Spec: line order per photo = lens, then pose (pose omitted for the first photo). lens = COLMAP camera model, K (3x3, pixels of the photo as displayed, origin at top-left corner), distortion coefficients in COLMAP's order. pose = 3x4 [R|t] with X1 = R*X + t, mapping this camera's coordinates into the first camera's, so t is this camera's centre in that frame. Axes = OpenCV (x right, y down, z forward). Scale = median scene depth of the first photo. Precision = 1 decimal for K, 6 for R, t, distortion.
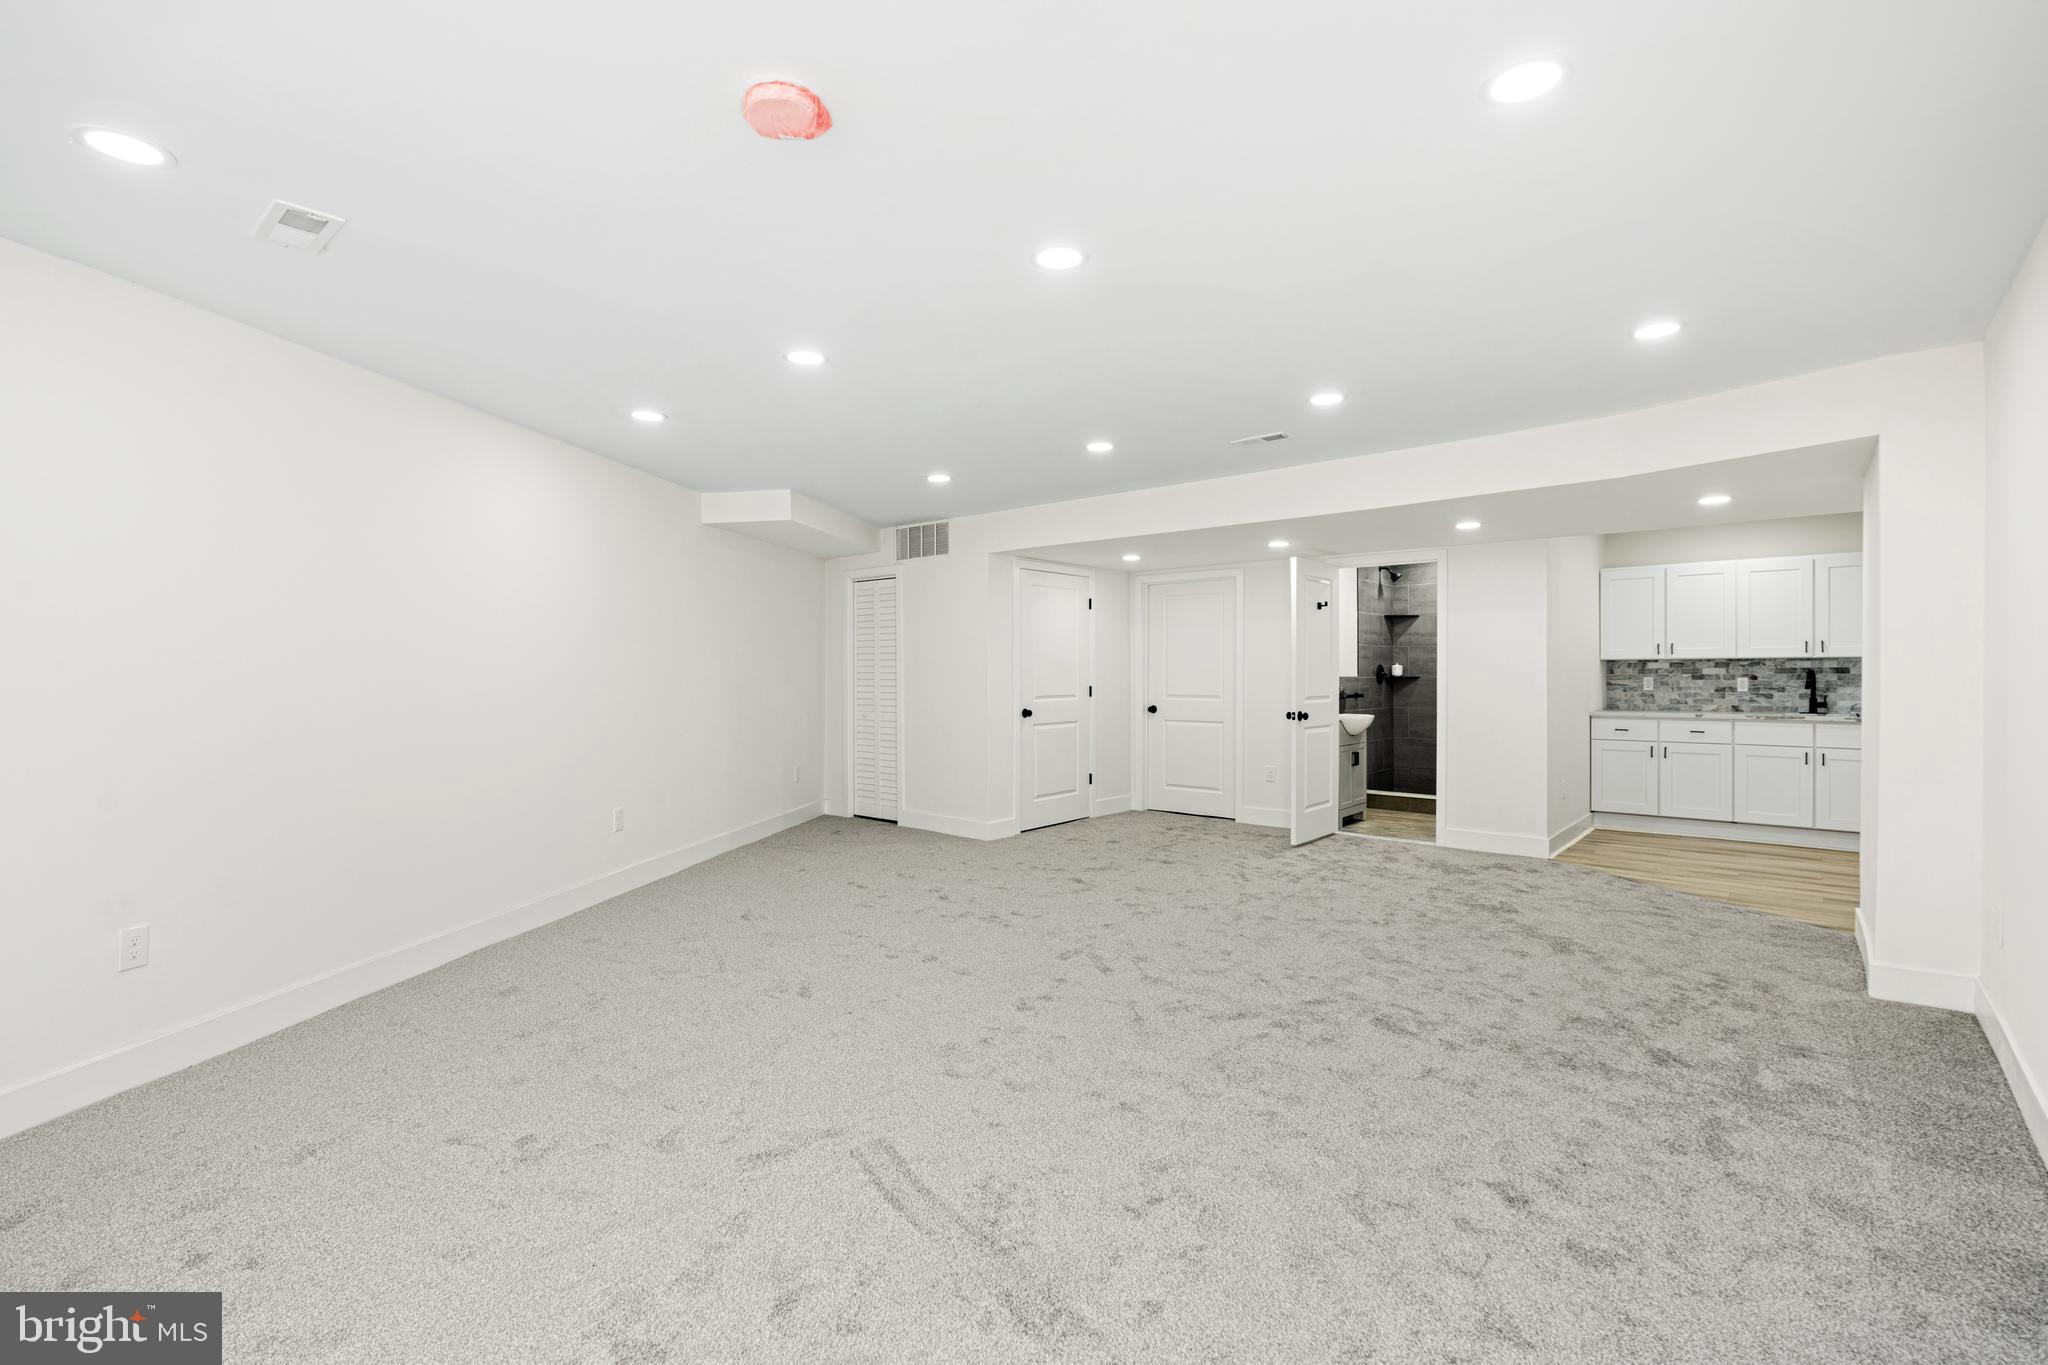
lens RADIAL K [[943.9, 0, 1018.0], [0, 943.9, 679.1], [0, 0, 1]] dist [0.000224, 0.000243]
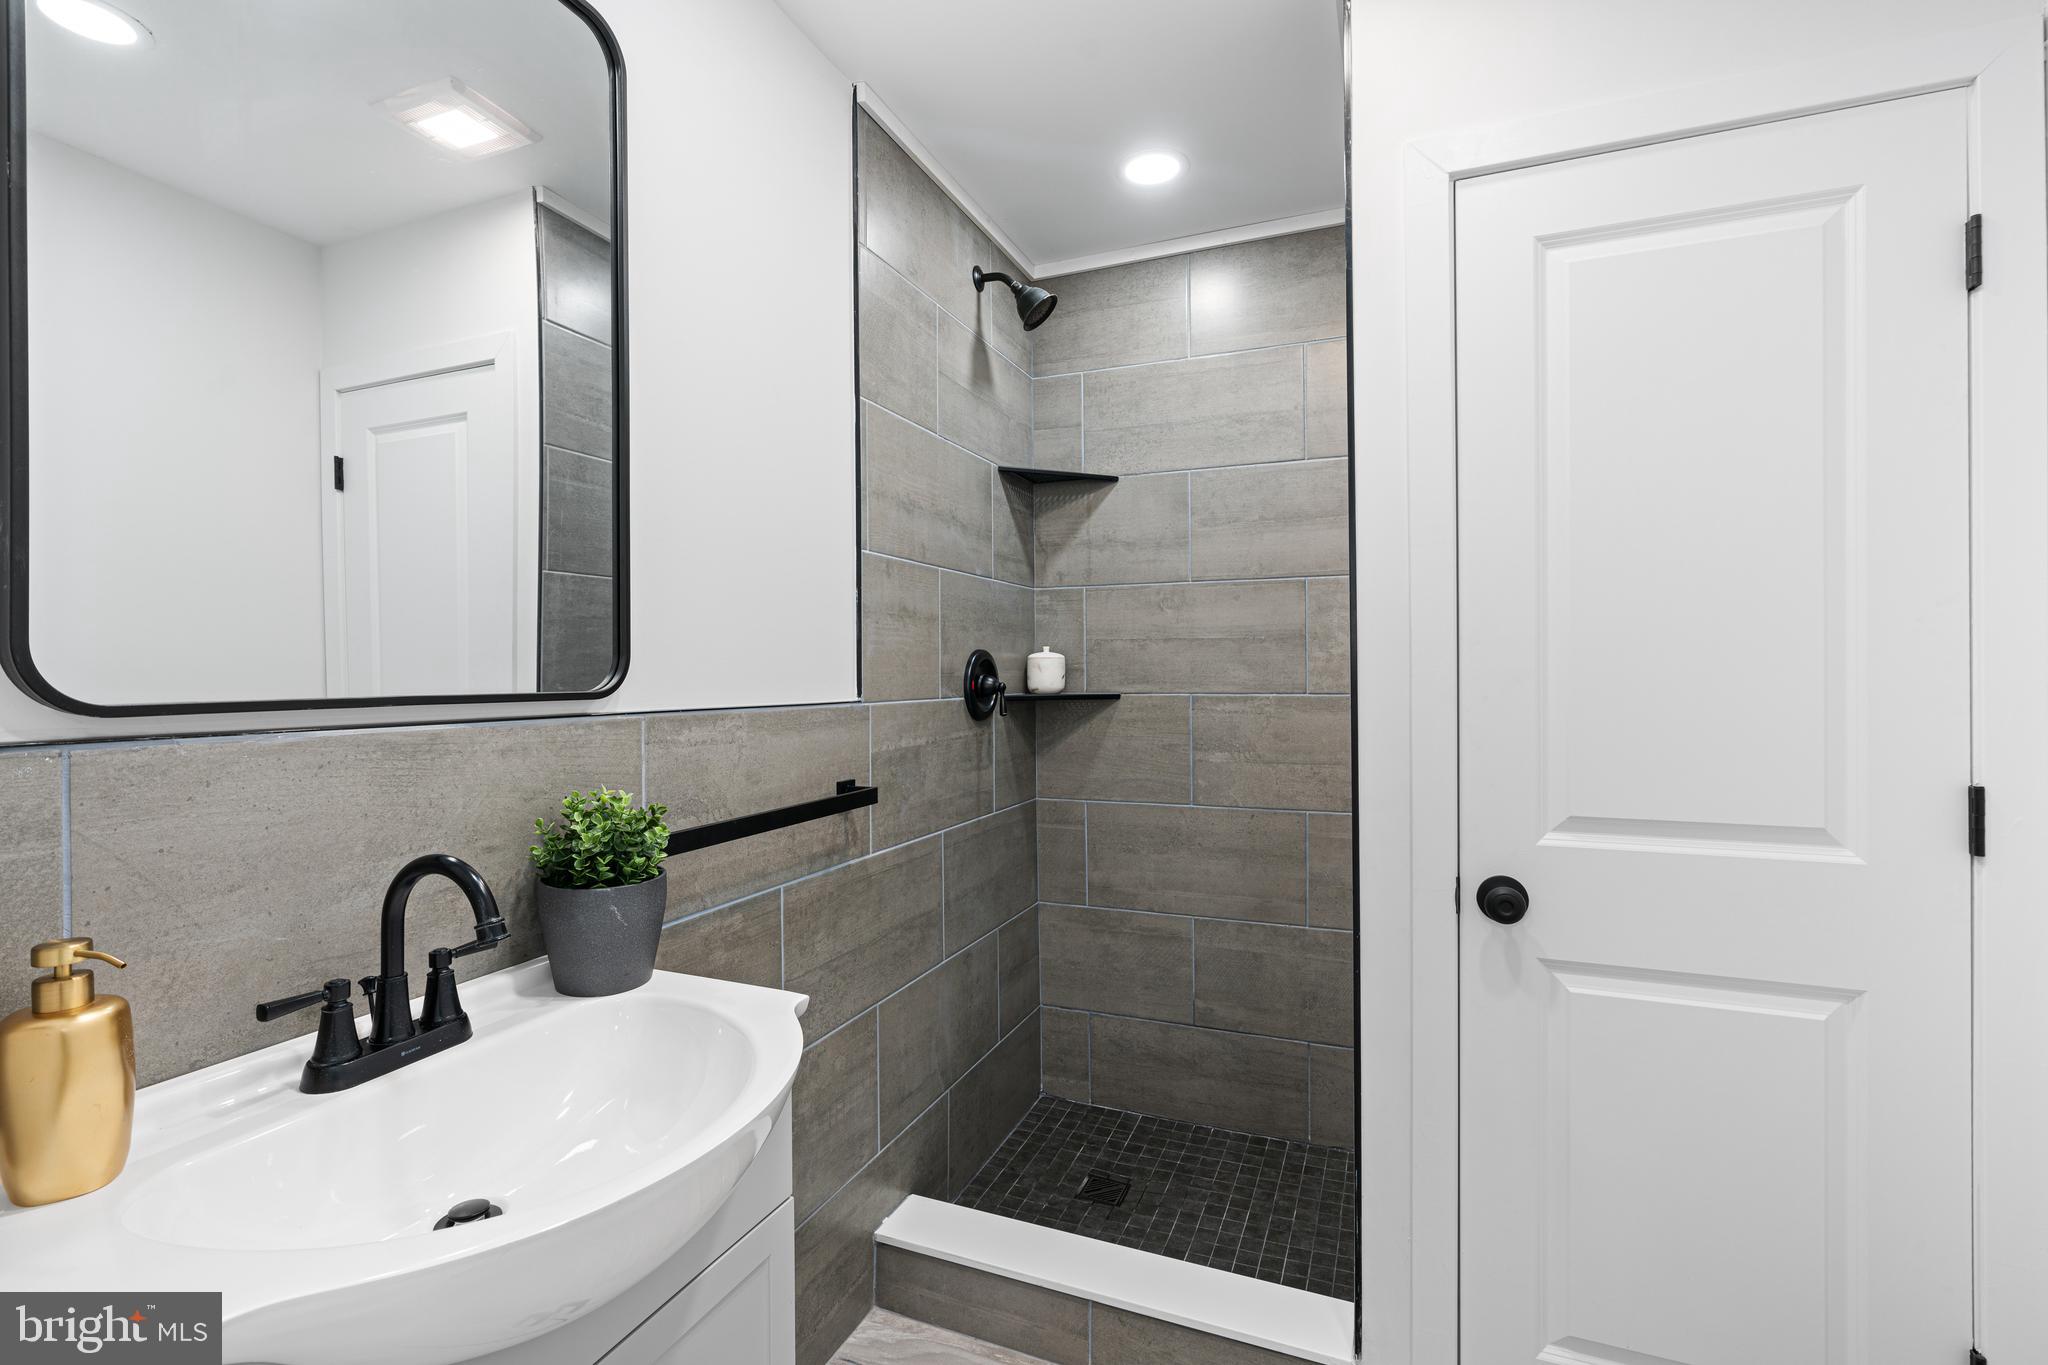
lens RADIAL K [[943.9, 0, 1022.4], [0, 943.9, 679.5], [0, 0, 1]] dist [0.000224, 0.000243]
pose [[0.950740, -0.002294, 0.309982, 0.308995], [0.002615, 0.999996, -0.000618, -0.006723], [-0.309979, 0.001399, 0.950742, 0.738087]]
